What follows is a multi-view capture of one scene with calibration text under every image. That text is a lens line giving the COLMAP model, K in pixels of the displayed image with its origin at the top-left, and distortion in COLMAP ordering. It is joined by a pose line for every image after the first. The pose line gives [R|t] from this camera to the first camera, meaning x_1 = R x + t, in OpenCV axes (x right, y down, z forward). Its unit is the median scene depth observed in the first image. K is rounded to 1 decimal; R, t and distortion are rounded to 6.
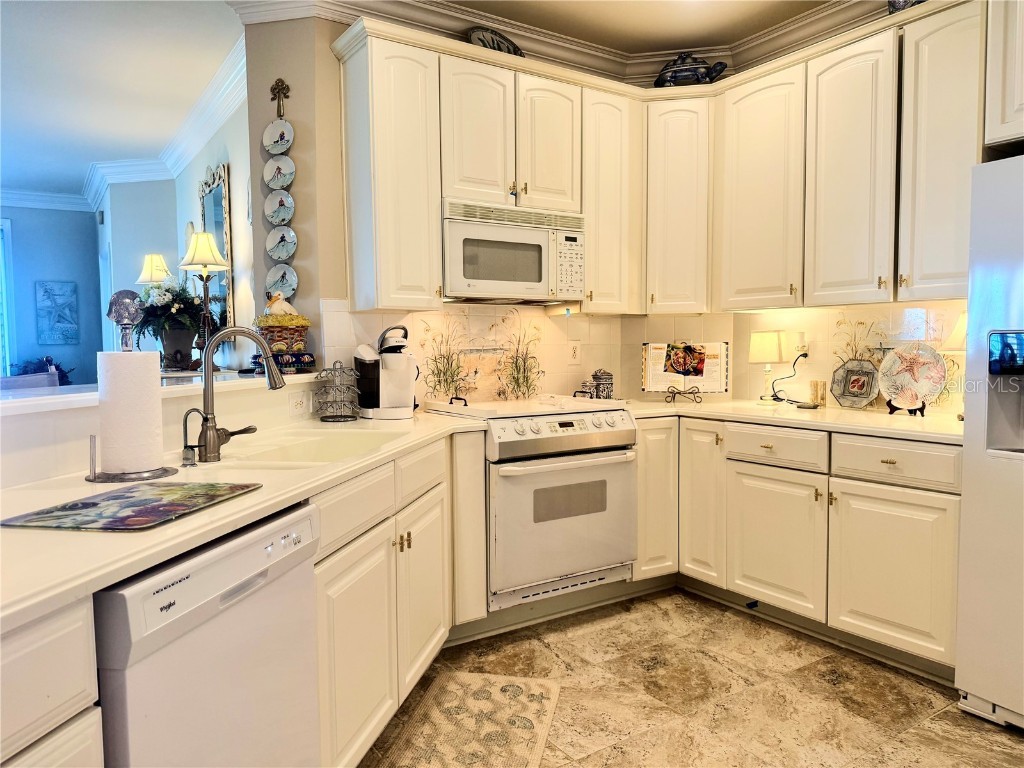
lens RADIAL K [[719.1, 0, 516.7], [0, 719.1, 391.4], [0, 0, 1]] dist [0.073006, -0.101756]
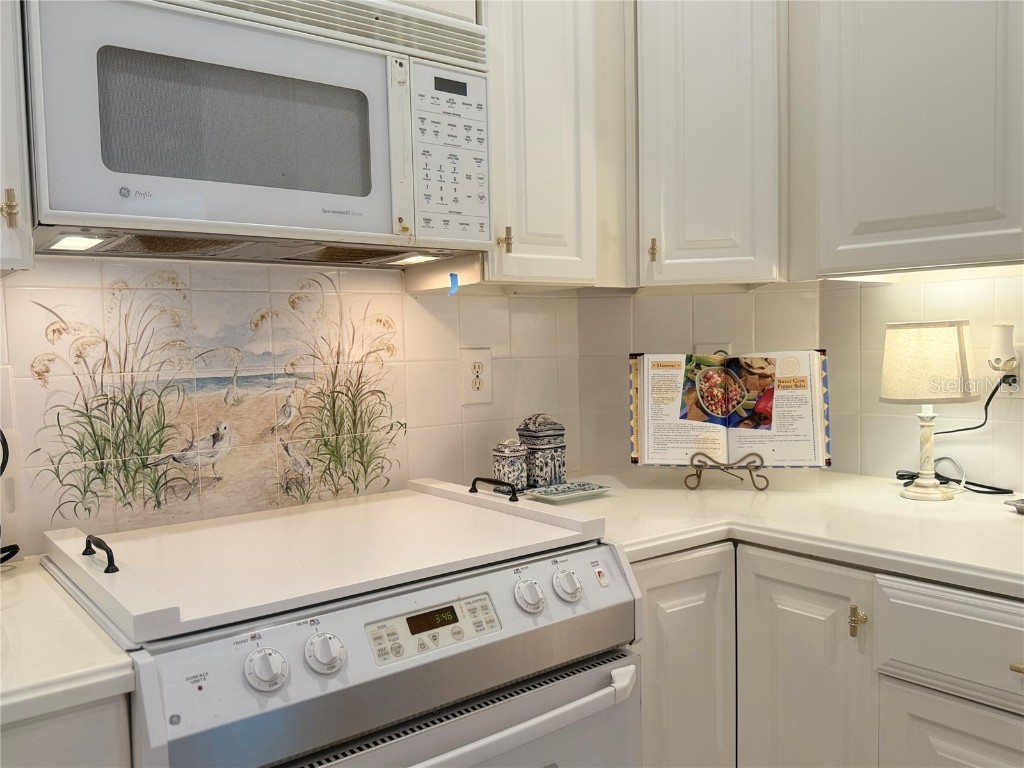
lens RADIAL K [[838.9, 0, 512.1], [0, 838.9, 391.3], [0, 0, 1]] dist [0.076759, -0.109487]
pose [[0.996392, -0.019111, 0.082696, 0.067584], [0.019360, 0.999810, -0.002212, -0.049565], [-0.082638, 0.003805, 0.996572, 0.554938]]
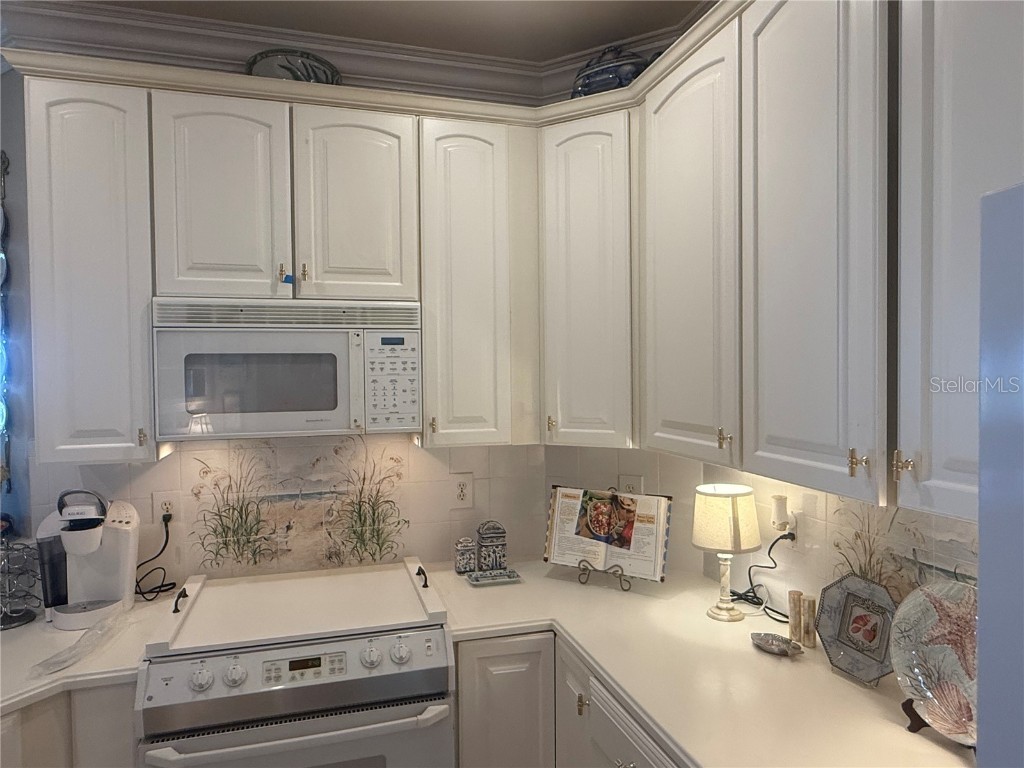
lens RADIAL K [[649.0, 0, 510.4], [0, 649.0, 386.5], [0, 0, 1]] dist [-0.006785, 0.008469]
pose [[0.956498, 0.004202, -0.291710, 0.349532], [-0.016715, 0.999043, -0.040414, -0.148640], [0.291261, 0.043532, 0.955653, 0.470990]]
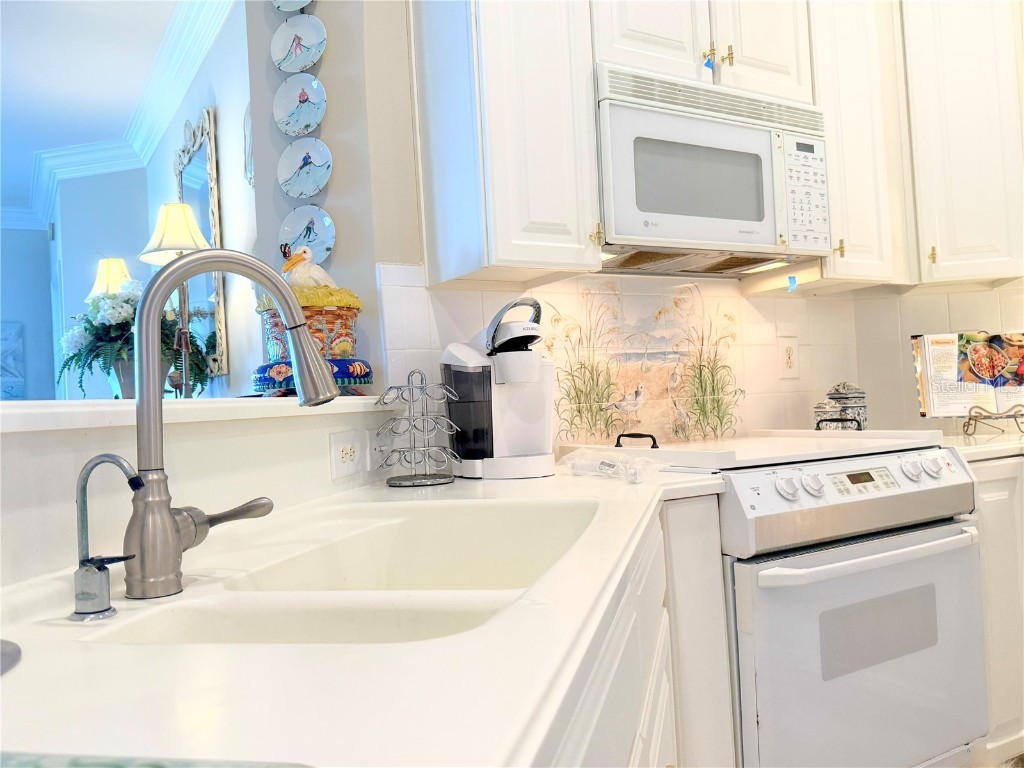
lens RADIAL K [[821.2, 0, 504.9], [0, 821.2, 390.0], [0, 0, 1]] dist [0.061222, -0.074303]
pose [[0.997770, -0.043712, -0.050433, -0.134272], [0.039593, 0.996010, -0.079972, 0.019442], [0.053727, 0.077797, 0.995520, 0.358562]]
